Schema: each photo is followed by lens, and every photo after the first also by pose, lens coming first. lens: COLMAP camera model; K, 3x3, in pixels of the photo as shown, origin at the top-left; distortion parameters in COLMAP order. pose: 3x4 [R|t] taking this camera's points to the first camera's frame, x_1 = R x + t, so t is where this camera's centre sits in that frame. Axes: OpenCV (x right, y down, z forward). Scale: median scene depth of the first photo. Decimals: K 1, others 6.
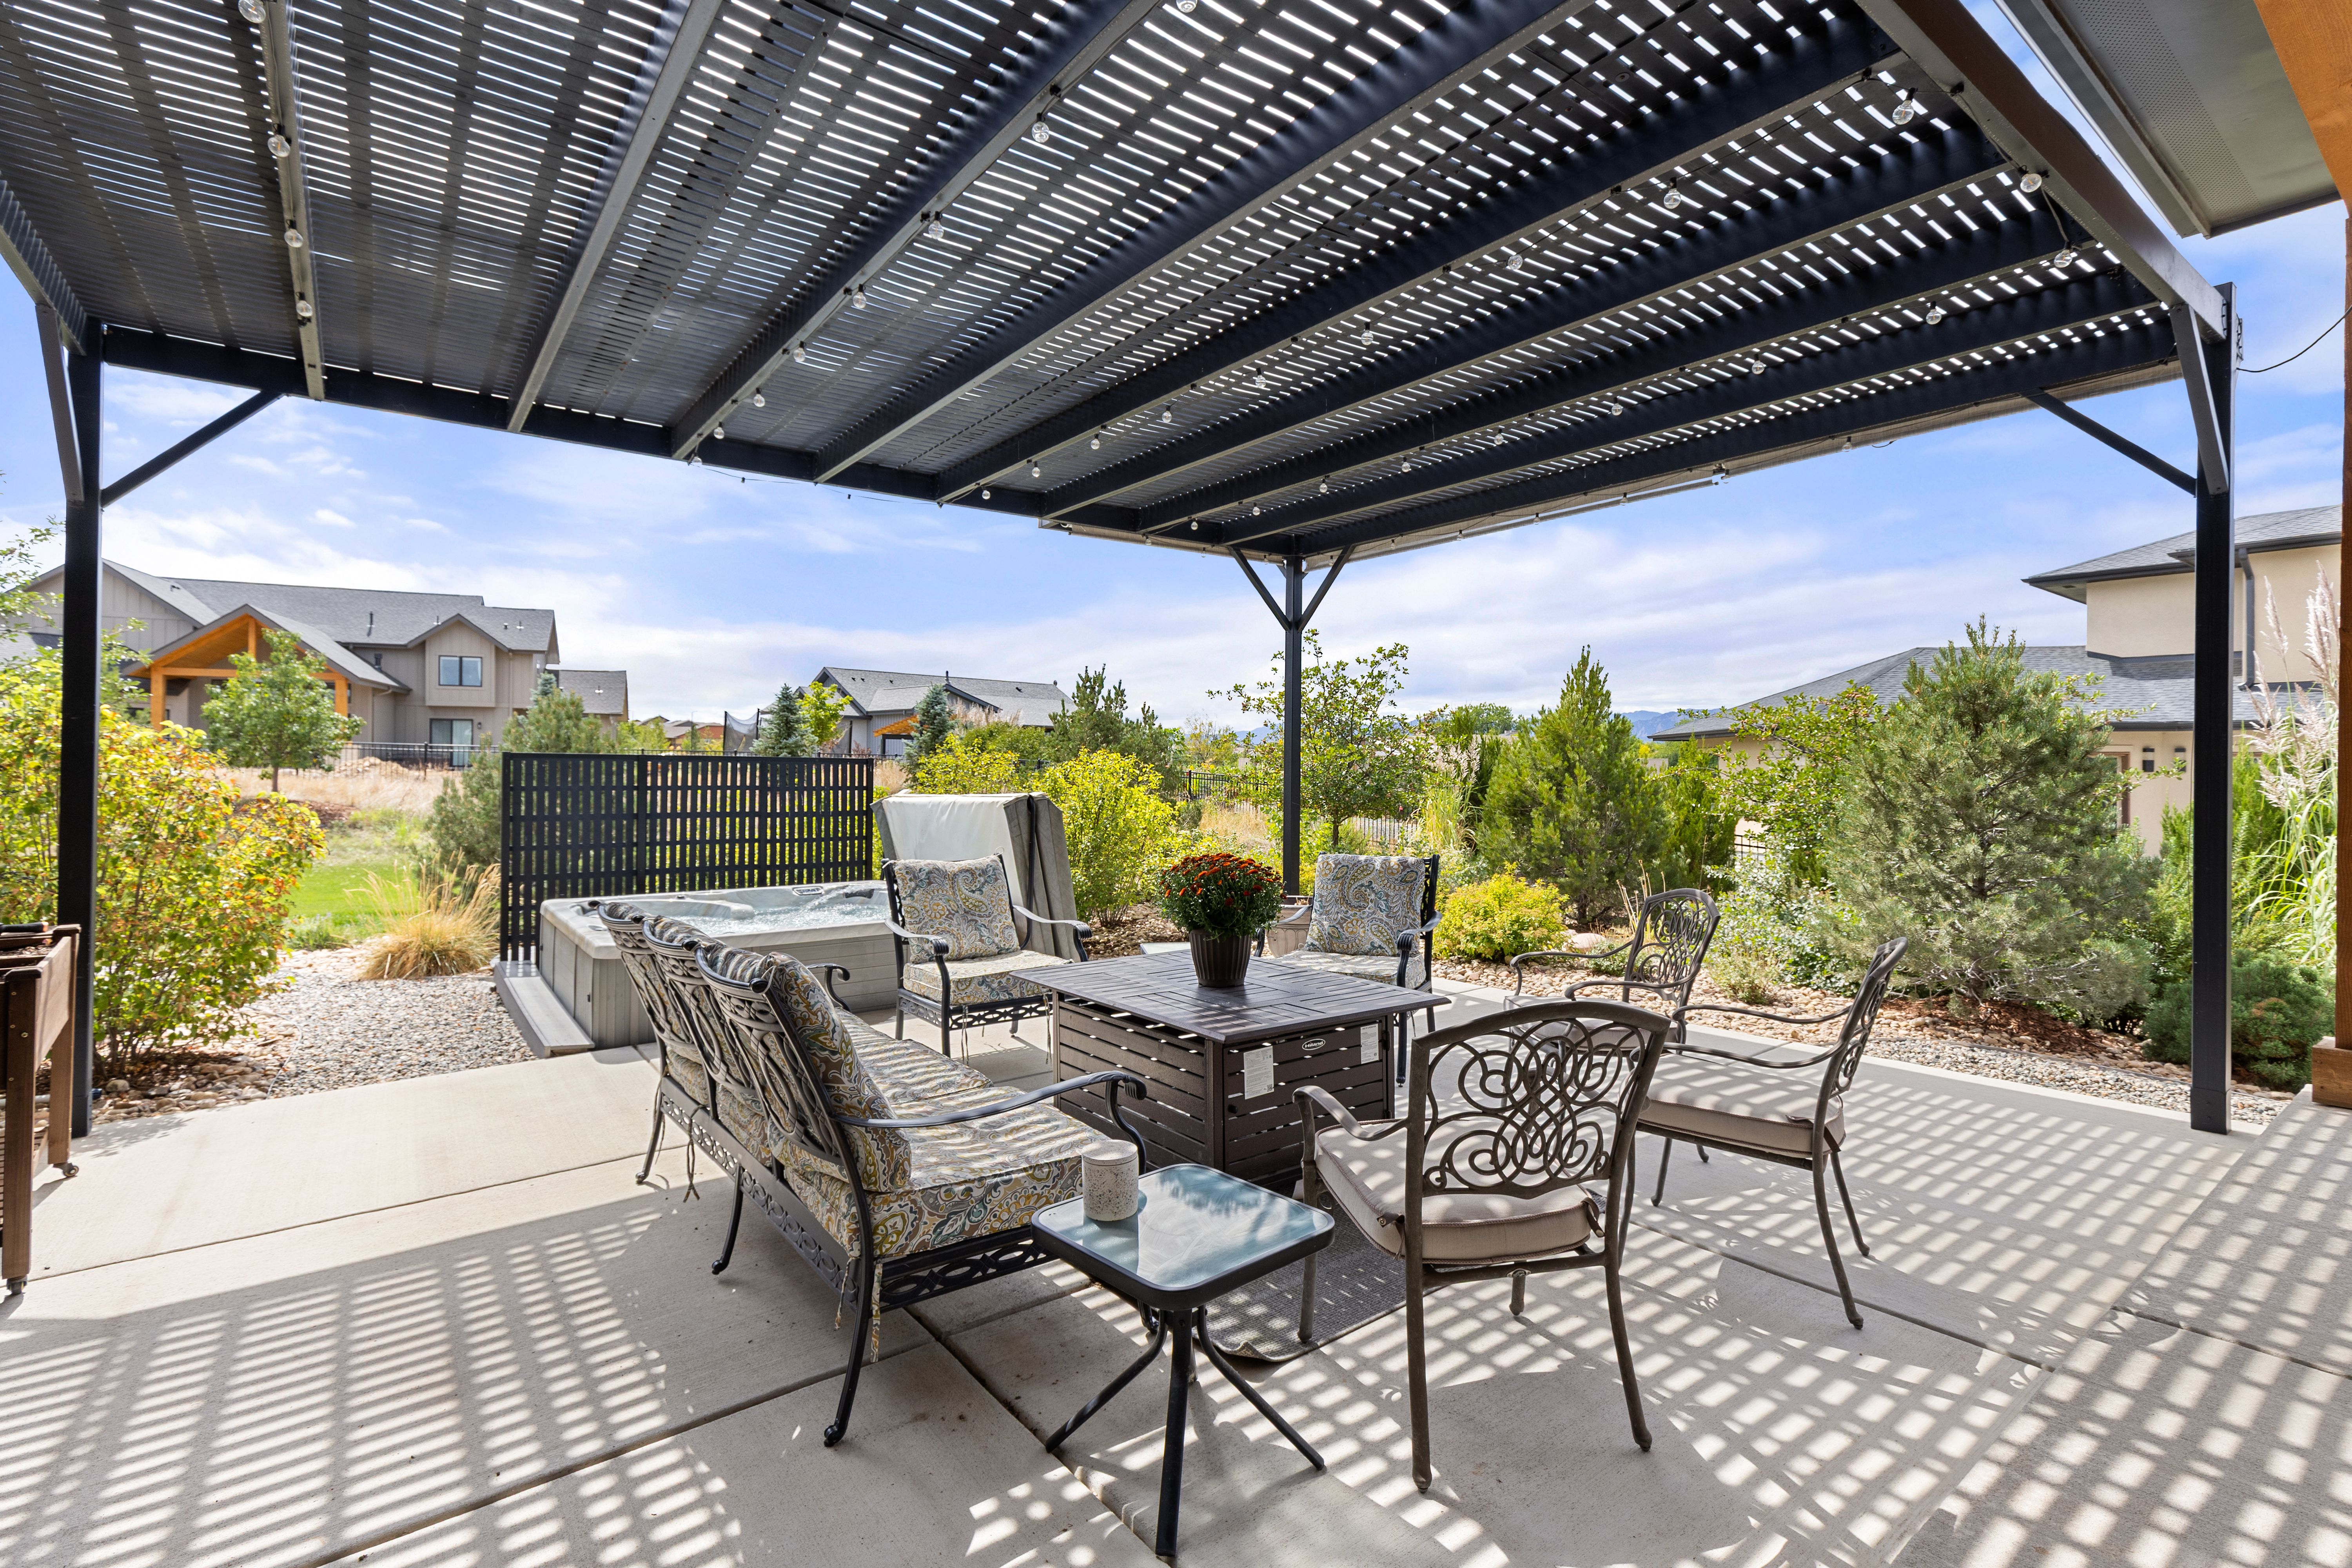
lens RADIAL K [[1067.9, 0, 1226.6], [0, 1067.9, 763.0], [0, 0, 1]] dist [0.001052, 0.000363]
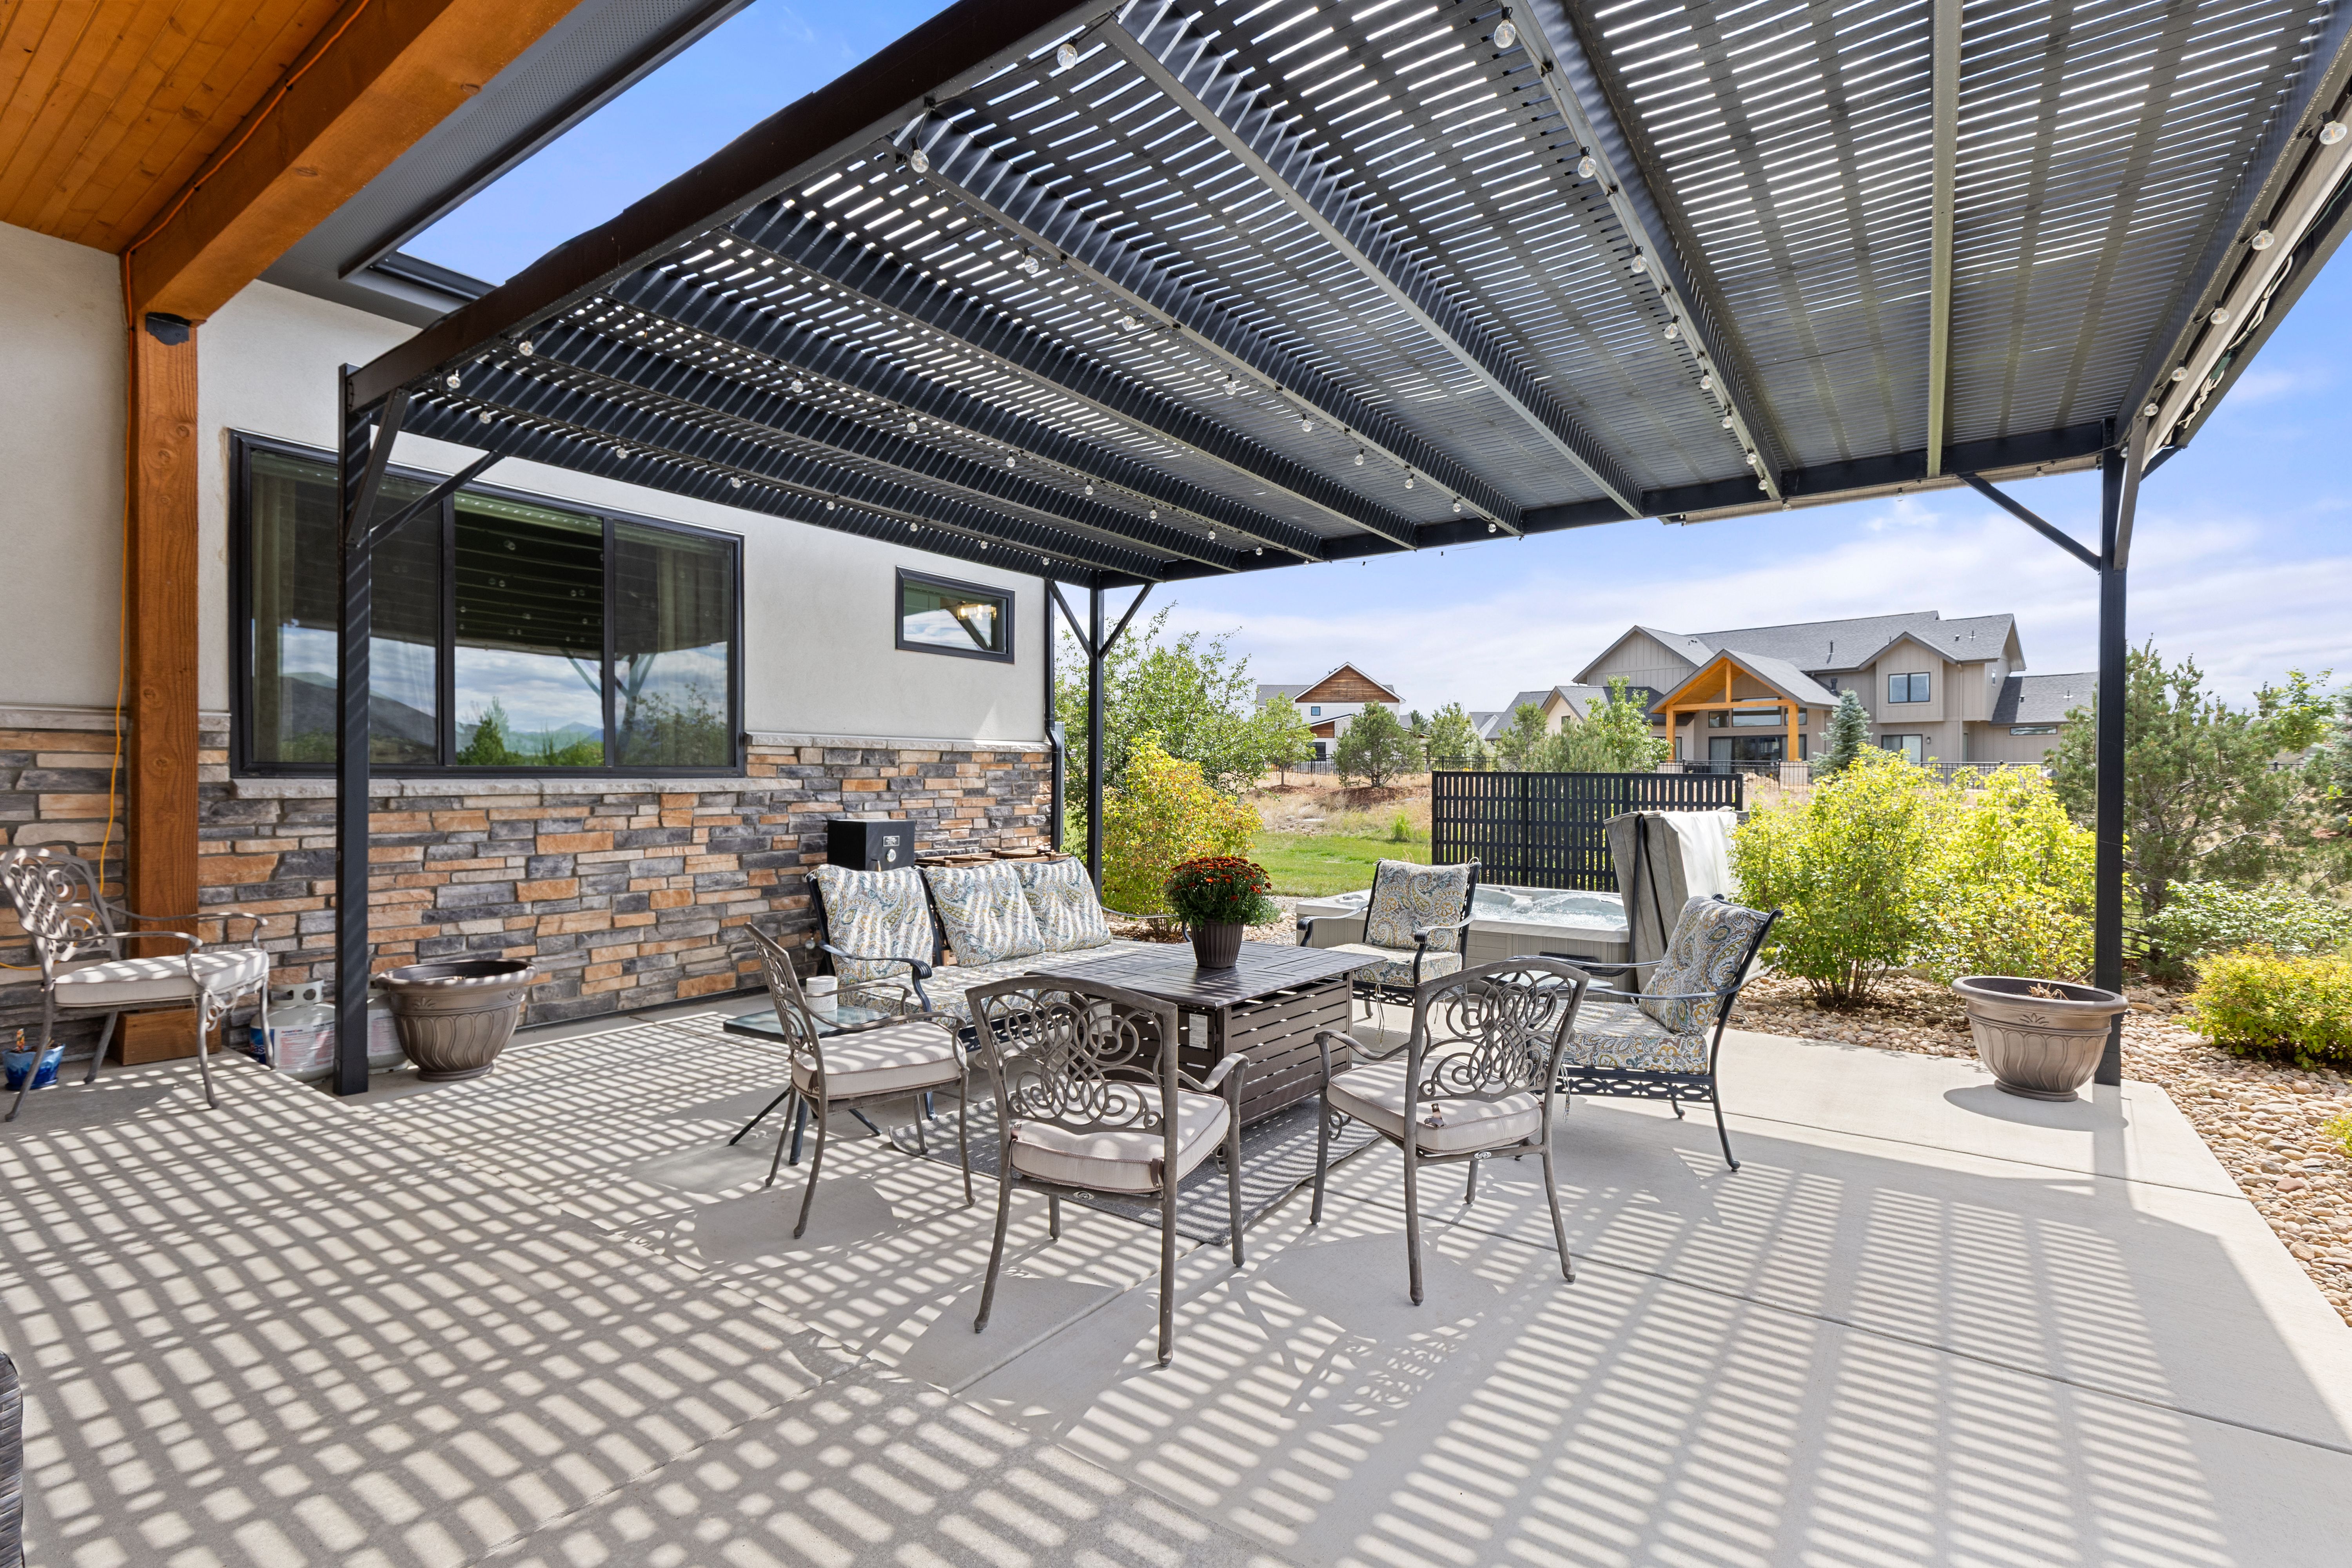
lens RADIAL K [[1079.3, 0, 1176.0], [0, 1079.3, 784.0], [0, 0, 1]] dist [0.001265, 0.000116]
pose [[0.274313, 0.003108, -0.961635, 0.987363], [0.002244, 0.999990, 0.003872, -0.000092], [0.961638, -0.003220, 0.274303, 0.542272]]
